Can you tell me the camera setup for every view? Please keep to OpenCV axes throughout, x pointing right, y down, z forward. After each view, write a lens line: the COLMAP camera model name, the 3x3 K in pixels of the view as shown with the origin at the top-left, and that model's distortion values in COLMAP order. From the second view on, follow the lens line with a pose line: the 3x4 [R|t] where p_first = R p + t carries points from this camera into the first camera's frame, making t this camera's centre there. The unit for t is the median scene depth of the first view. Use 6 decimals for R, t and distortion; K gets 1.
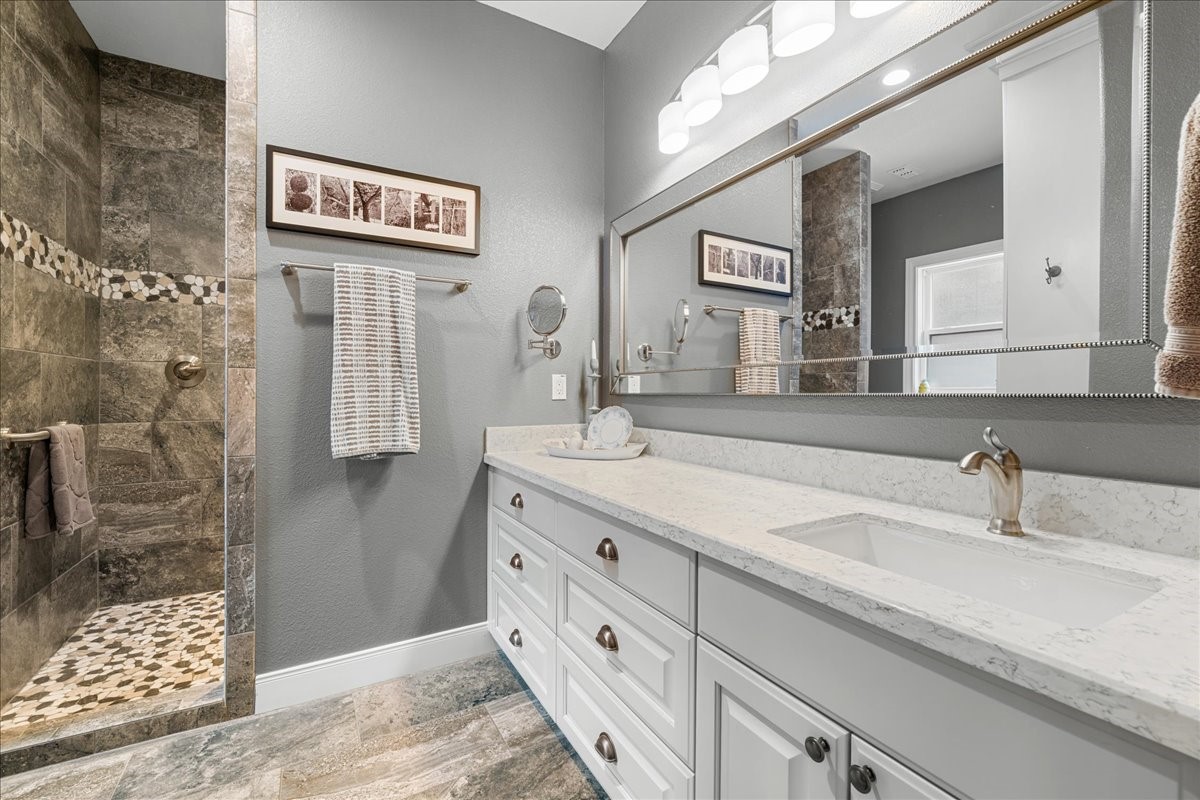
lens RADIAL K [[539.3, 0, 600.3], [0, 539.3, 388.0], [0, 0, 1]] dist [0.000715, 0.000085]
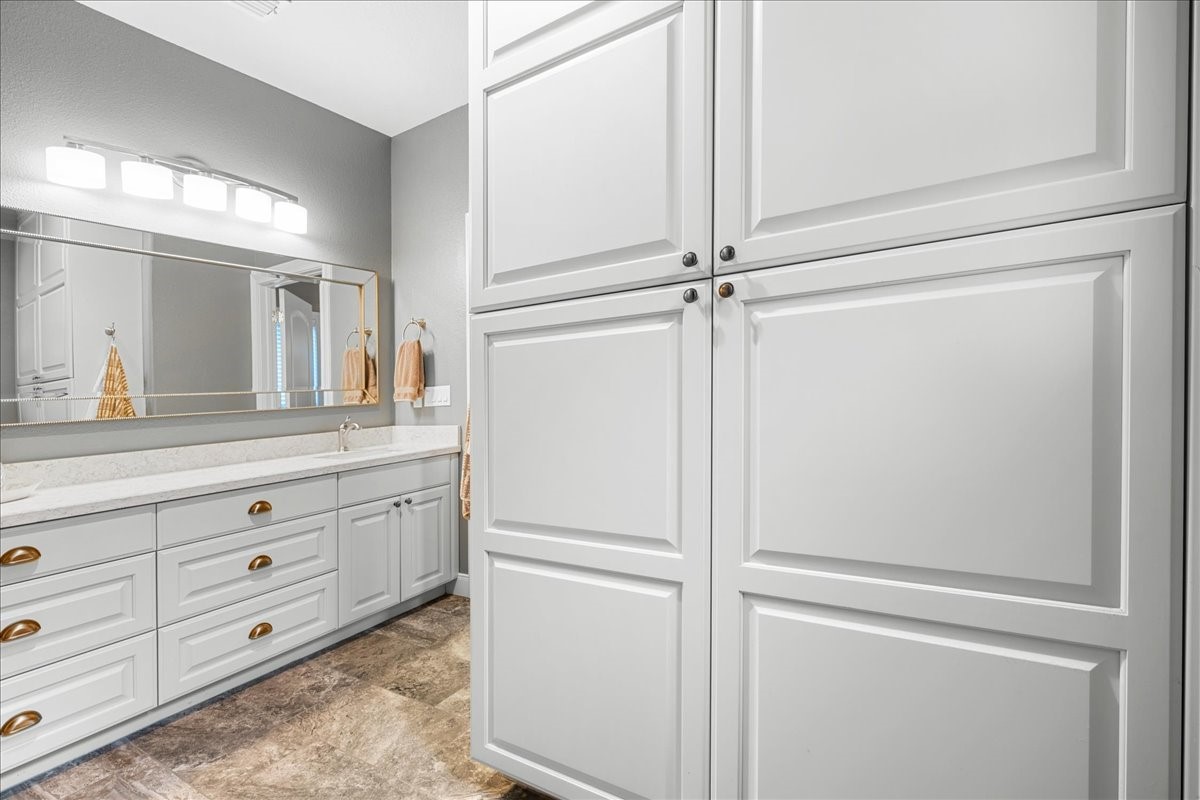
lens RADIAL K [[489.8, 0, 603.0], [0, 489.8, 407.4], [0, 0, 1]] dist [-0.000371, -0.000126]
pose [[-0.491626, -0.014513, 0.870686, -2.315389], [0.040083, 0.998424, 0.039275, -0.029490], [-0.869884, 0.054208, -0.490269, 1.036199]]
